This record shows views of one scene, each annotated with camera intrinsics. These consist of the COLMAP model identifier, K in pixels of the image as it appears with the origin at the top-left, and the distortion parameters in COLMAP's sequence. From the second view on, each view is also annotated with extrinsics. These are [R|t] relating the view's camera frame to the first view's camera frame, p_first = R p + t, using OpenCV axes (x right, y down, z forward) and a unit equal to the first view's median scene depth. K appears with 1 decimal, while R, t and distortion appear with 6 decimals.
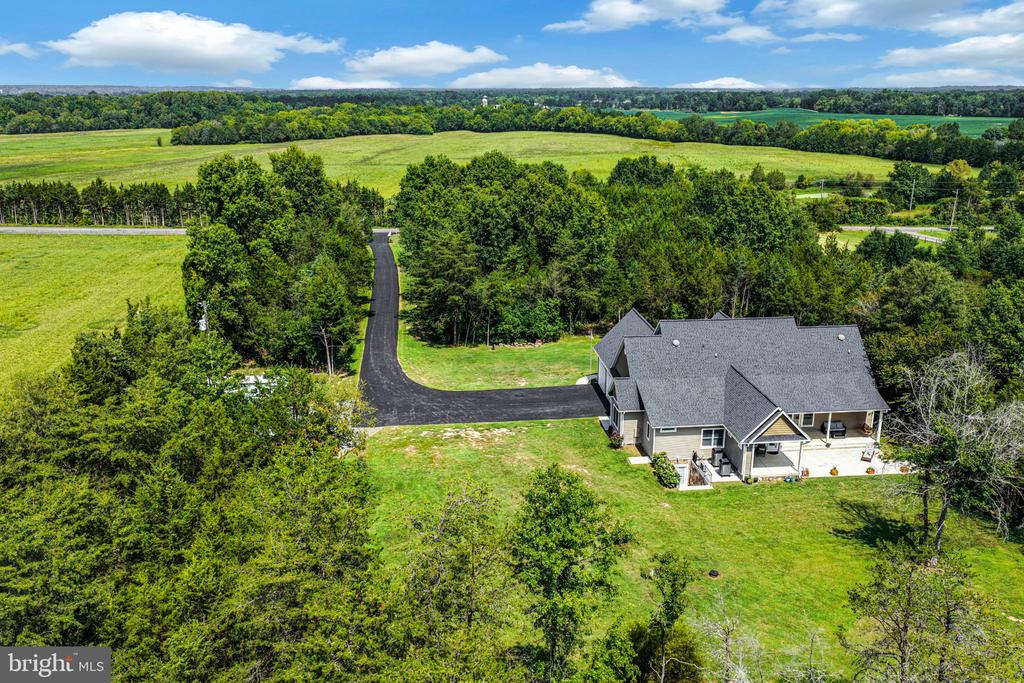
lens RADIAL K [[874.0, 0, 508.9], [0, 874.0, 350.7], [0, 0, 1]] dist [0.003248, 0.014097]
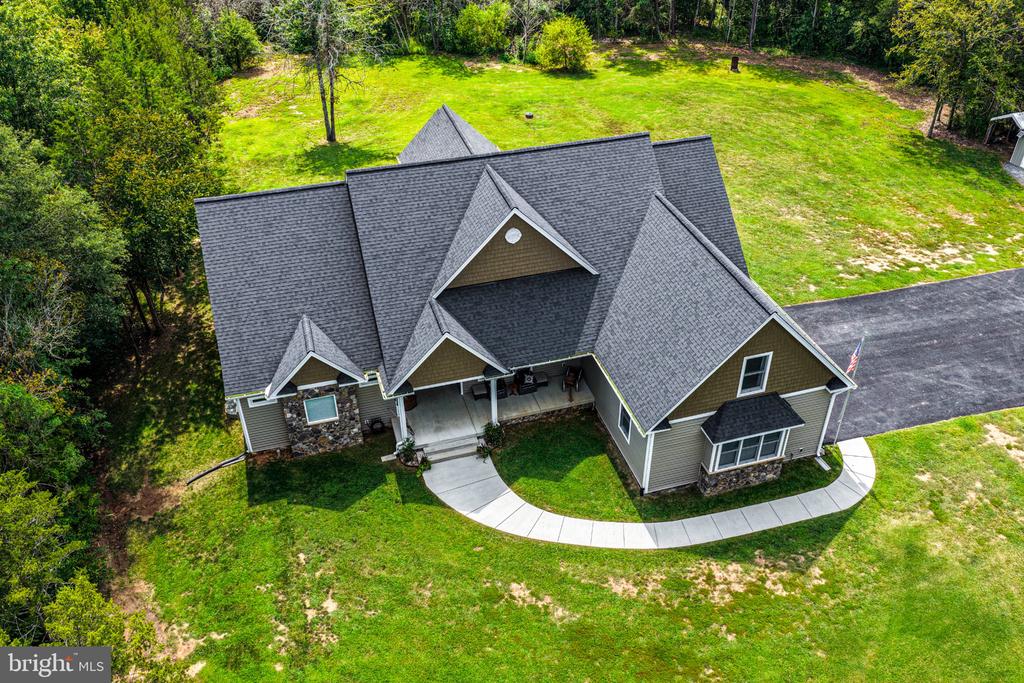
lens RADIAL K [[855.4, 0, 512.0], [0, 855.4, 341.5], [0, 0, 1]] dist [-0.005117, 0.024573]
pose [[-0.982550, 0.120824, -0.141413, 0.266848], [-0.038744, 0.610658, 0.790946, -0.268844], [0.181920, 0.782623, -0.595321, 1.119941]]
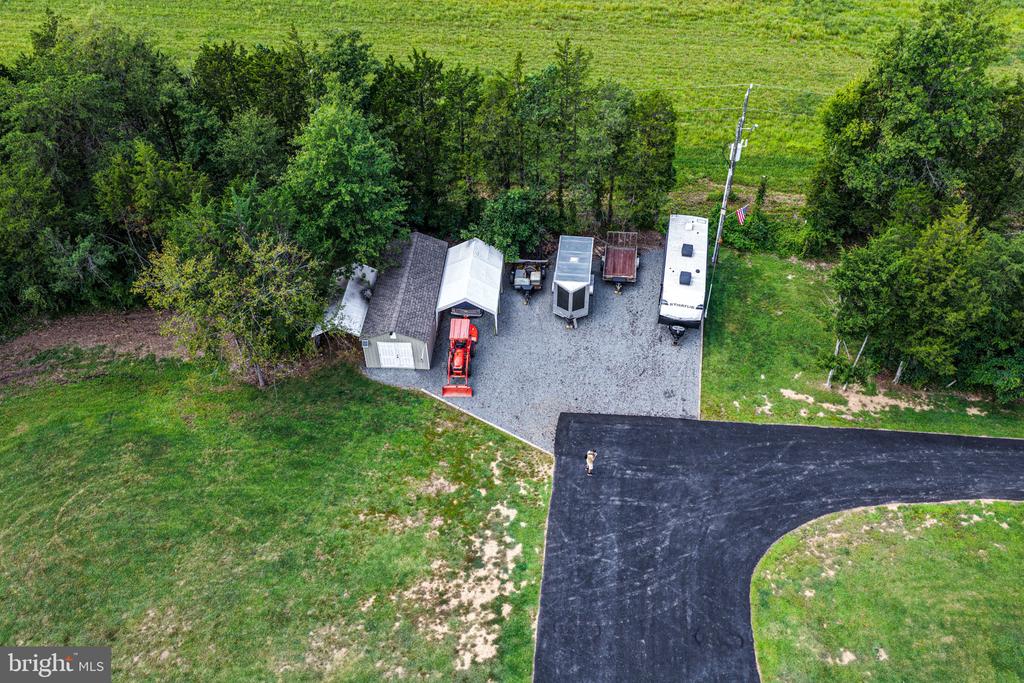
lens RADIAL K [[855.4, 0, 512.0], [0, 855.4, 341.5], [0, 0, 1]] dist [-0.005117, 0.024573]
pose [[-0.194283, 0.679538, -0.707448, 0.169910], [-0.272501, 0.655417, 0.704395, -0.288134], [0.942336, 0.329632, 0.057839, 0.783261]]
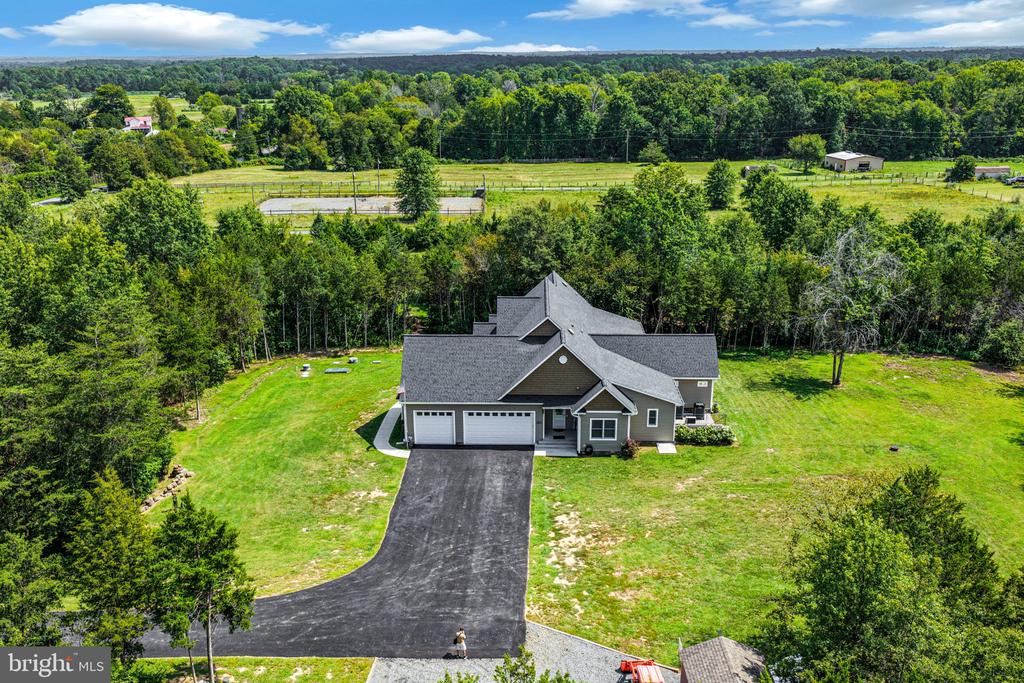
lens RADIAL K [[885.5, 0, 509.2], [0, 885.5, 284.4], [0, 0, 1]] dist [0.008524, 0.005722]
pose [[0.128259, -0.240568, 0.962121, -0.564721], [0.288201, 0.937308, 0.195944, -0.208396], [-0.948941, 0.252153, 0.189550, 0.716532]]
